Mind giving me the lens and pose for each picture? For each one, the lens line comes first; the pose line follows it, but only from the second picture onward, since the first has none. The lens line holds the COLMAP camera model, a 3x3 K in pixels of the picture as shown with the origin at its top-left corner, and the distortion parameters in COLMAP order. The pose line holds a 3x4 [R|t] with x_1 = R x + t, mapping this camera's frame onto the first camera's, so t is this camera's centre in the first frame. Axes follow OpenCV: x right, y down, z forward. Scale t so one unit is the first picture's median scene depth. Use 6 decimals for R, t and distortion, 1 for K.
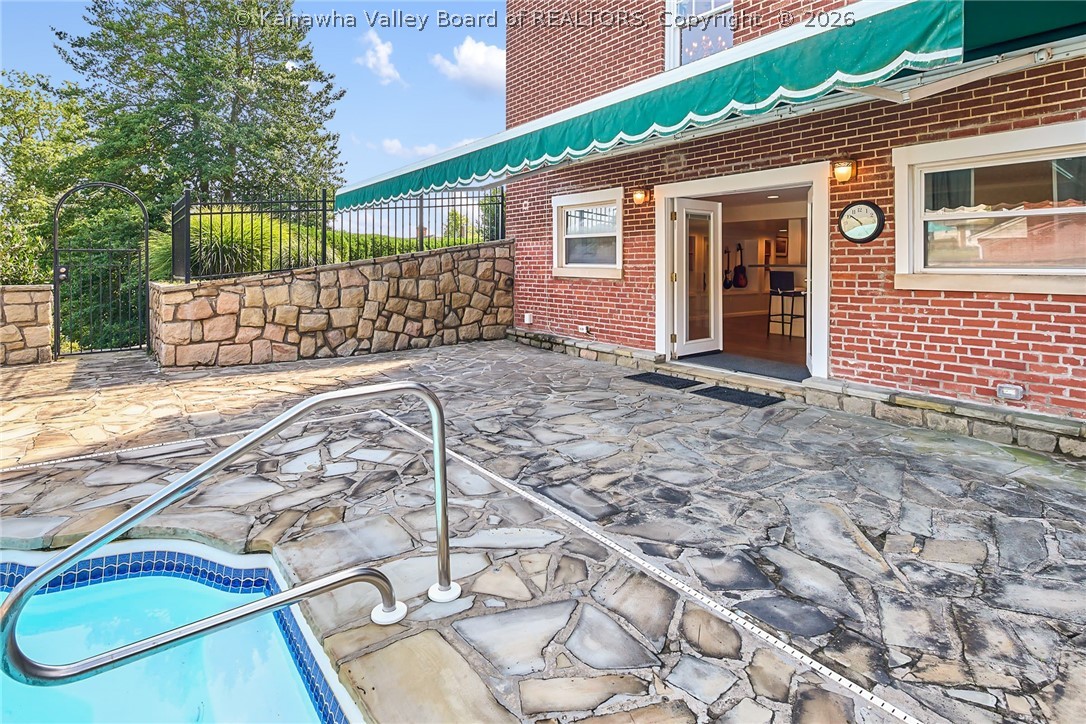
lens RADIAL K [[552.0, 0, 529.9], [0, 552.0, 265.1], [0, 0, 1]] dist [0.012854, -0.011125]
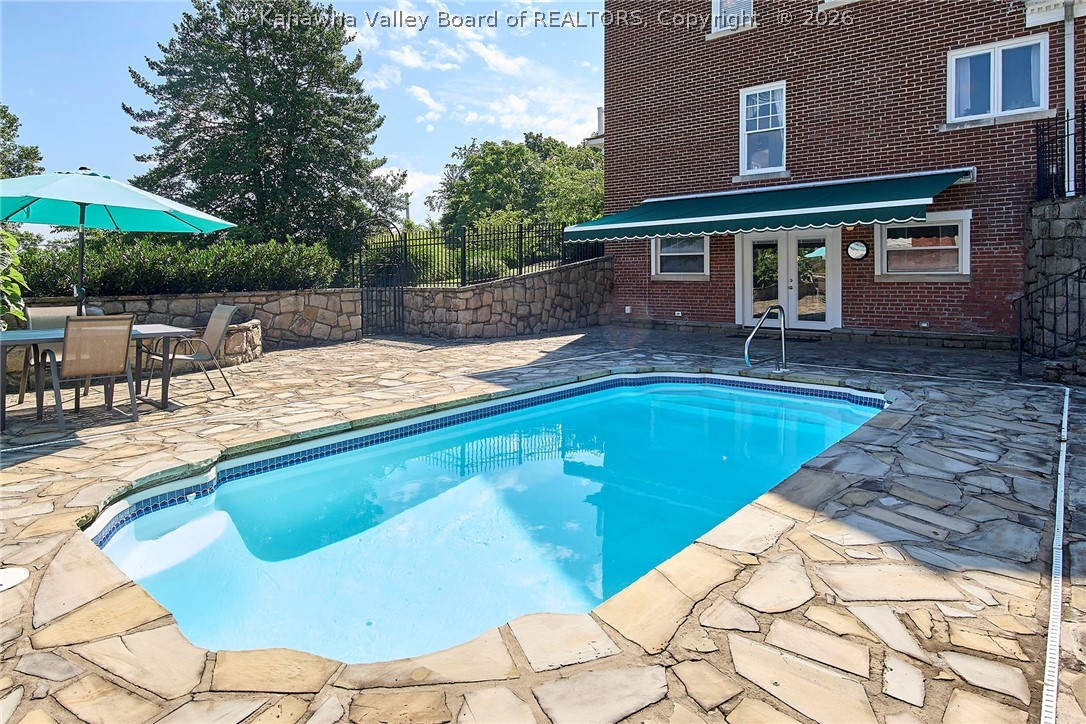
lens RADIAL K [[622.0, 0, 535.8], [0, 622.0, 276.1], [0, 0, 1]] dist [0.025704, -0.012703]
pose [[0.978946, -0.007434, 0.203982, -1.092647], [0.007919, 0.999967, -0.001558, 0.013459], [-0.203964, 0.003141, 0.978973, -1.074753]]
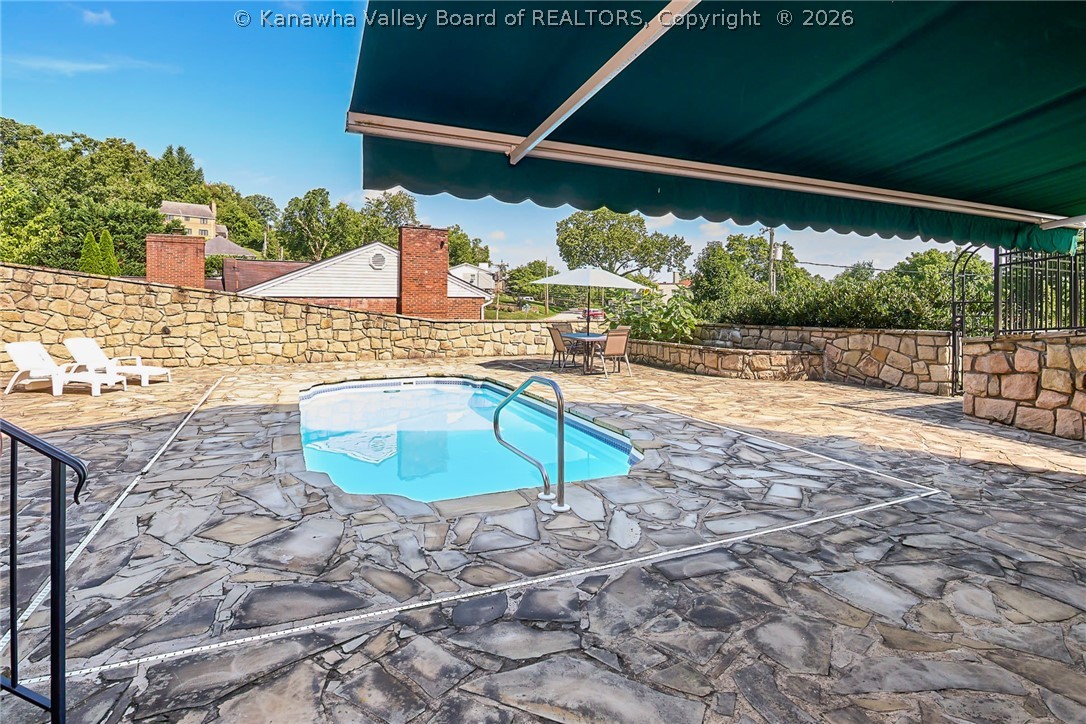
lens RADIAL K [[552.0, 0, 562.1], [0, 552.0, 286.7], [0, 0, 1]] dist [0.012854, -0.011125]
pose [[-0.201092, -0.036023, -0.978910, 0.720147], [-0.005691, 0.999350, -0.035606, -0.022803], [0.979556, -0.001590, -0.201167, 0.615375]]
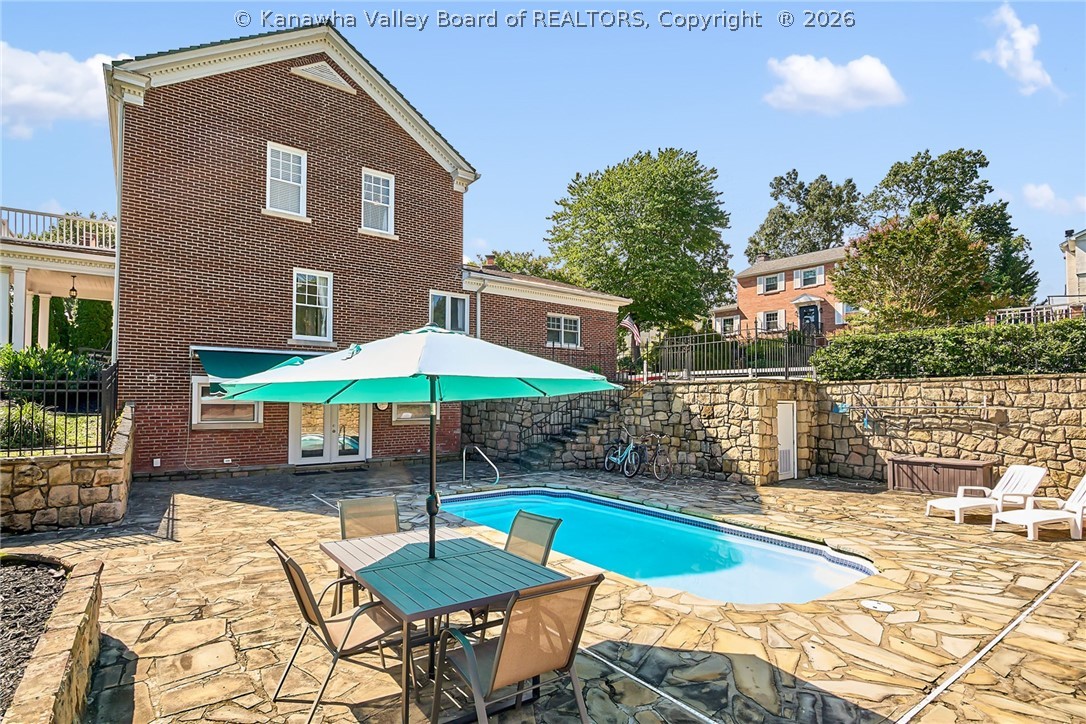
lens RADIAL K [[552.0, 0, 545.8], [0, 552.0, 387.3], [0, 0, 1]] dist [0.012854, -0.011125]
pose [[0.011838, 0.025920, 0.999594, -2.527170], [0.003133, 0.999658, -0.025959, -0.092382], [-0.999925, 0.003439, 0.011753, 0.069978]]
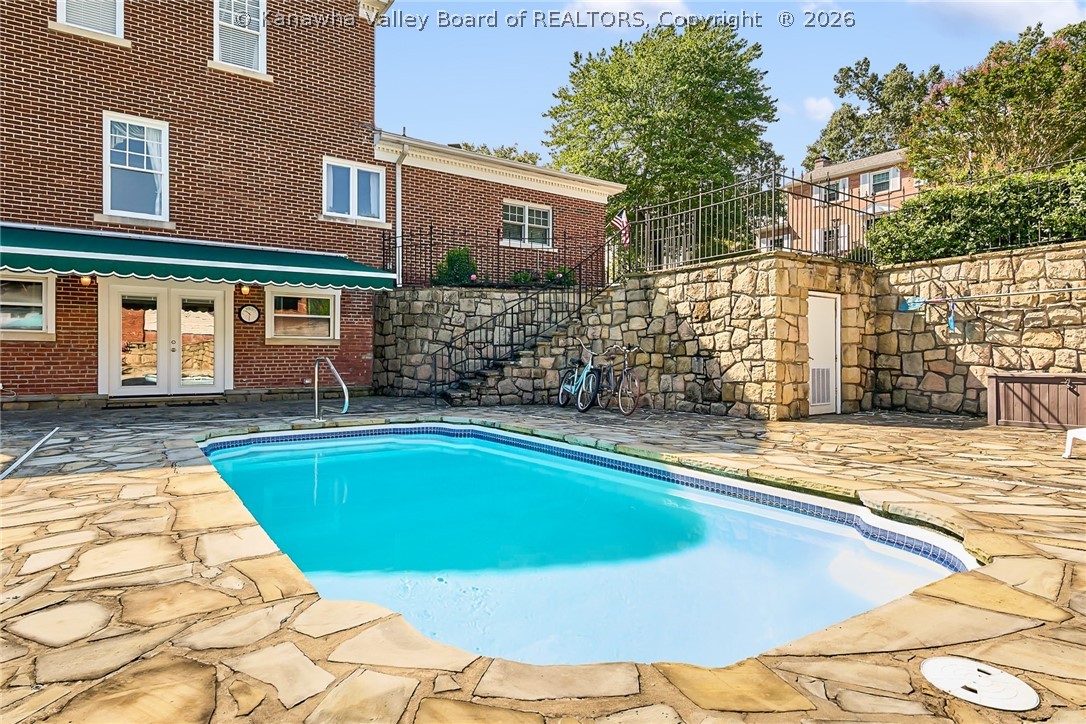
lens RADIAL K [[622.0, 0, 551.1], [0, 622.0, 358.5], [0, 0, 1]] dist [0.025704, -0.012703]
pose [[0.058412, 0.002700, 0.998289, -1.833438], [0.005215, 0.999982, -0.003010, 0.113176], [-0.998279, 0.005382, 0.058396, -0.323253]]
